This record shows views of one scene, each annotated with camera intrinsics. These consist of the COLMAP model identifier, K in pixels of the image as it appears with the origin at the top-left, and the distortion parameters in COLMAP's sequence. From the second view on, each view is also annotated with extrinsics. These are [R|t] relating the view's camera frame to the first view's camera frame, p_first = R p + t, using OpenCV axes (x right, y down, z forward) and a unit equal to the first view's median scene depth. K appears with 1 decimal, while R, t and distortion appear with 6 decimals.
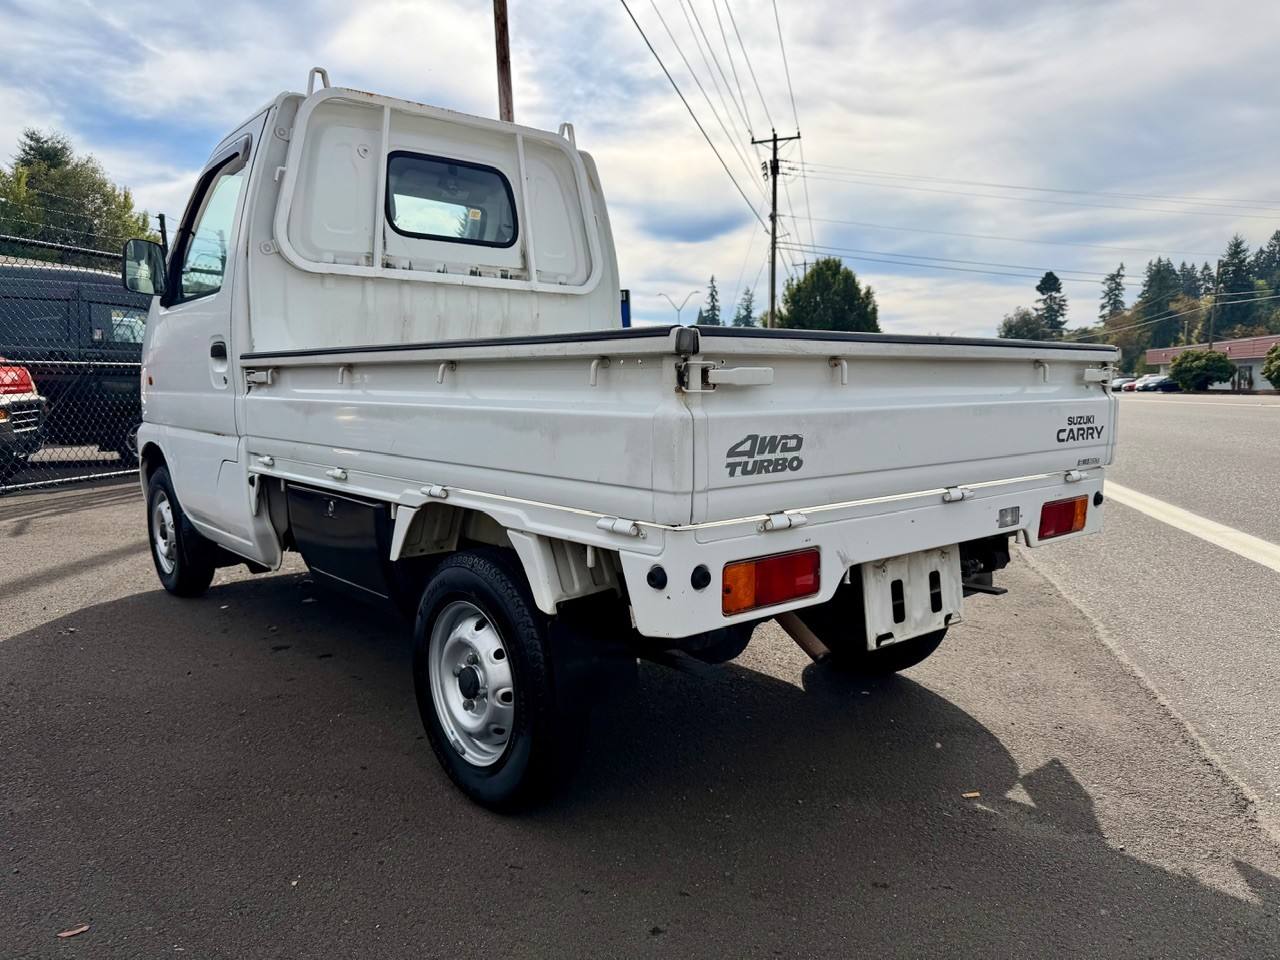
lens RADIAL K [[886.4, 0, 640.0], [0, 886.4, 480.0], [0, 0, 1]] dist [0.133038, -0.138325]
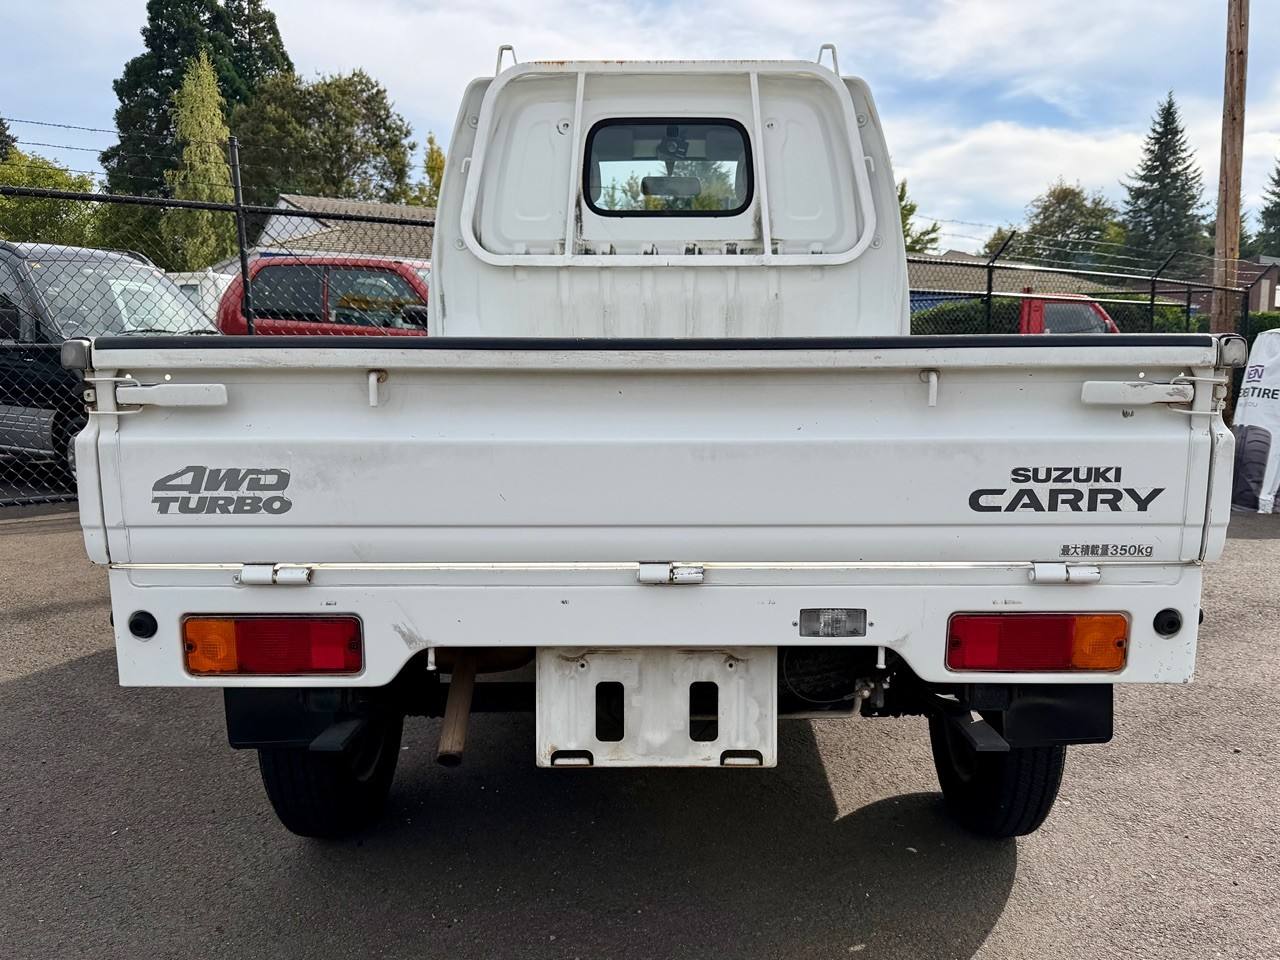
lens RADIAL K [[1001.8, 0, 678.0], [0, 1001.8, 546.5], [0, 0, 1]] dist [0.167930, -0.247348]
pose [[0.758777, 0.118385, -0.640502, 0.518252], [-0.071747, 0.992551, 0.098460, -0.048876], [0.647387, -0.028755, 0.761619, 0.267914]]
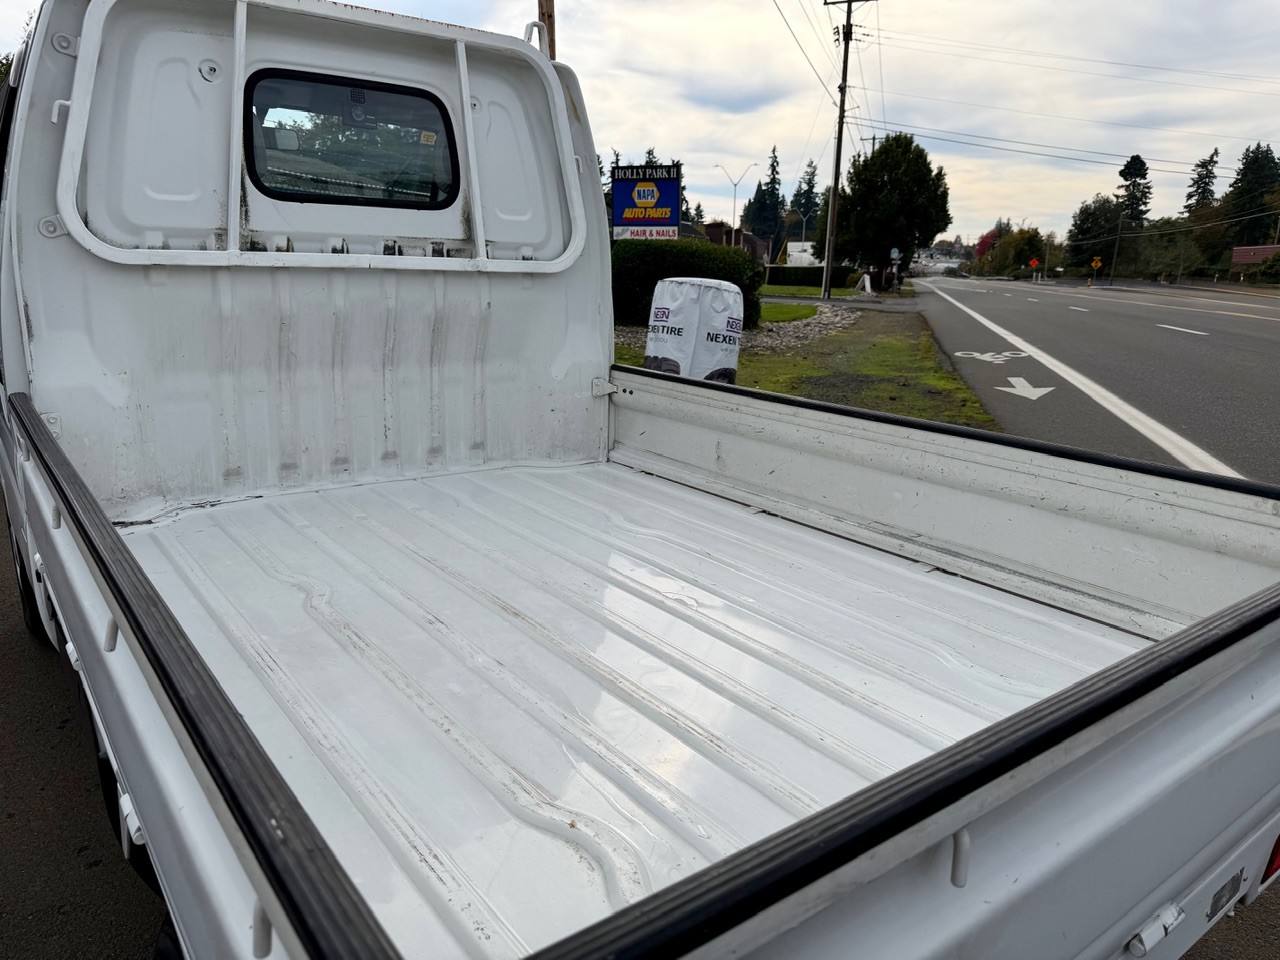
lens RADIAL K [[900.6, 0, 640.0], [0, 900.6, 480.0], [0, 0, 1]] dist [0.023203, 0.002367]
pose [[0.997836, 0.046866, -0.046115, 0.051923], [-0.040384, 0.990340, 0.132648, -0.173570], [0.051886, -0.130499, 0.990090, 0.333187]]
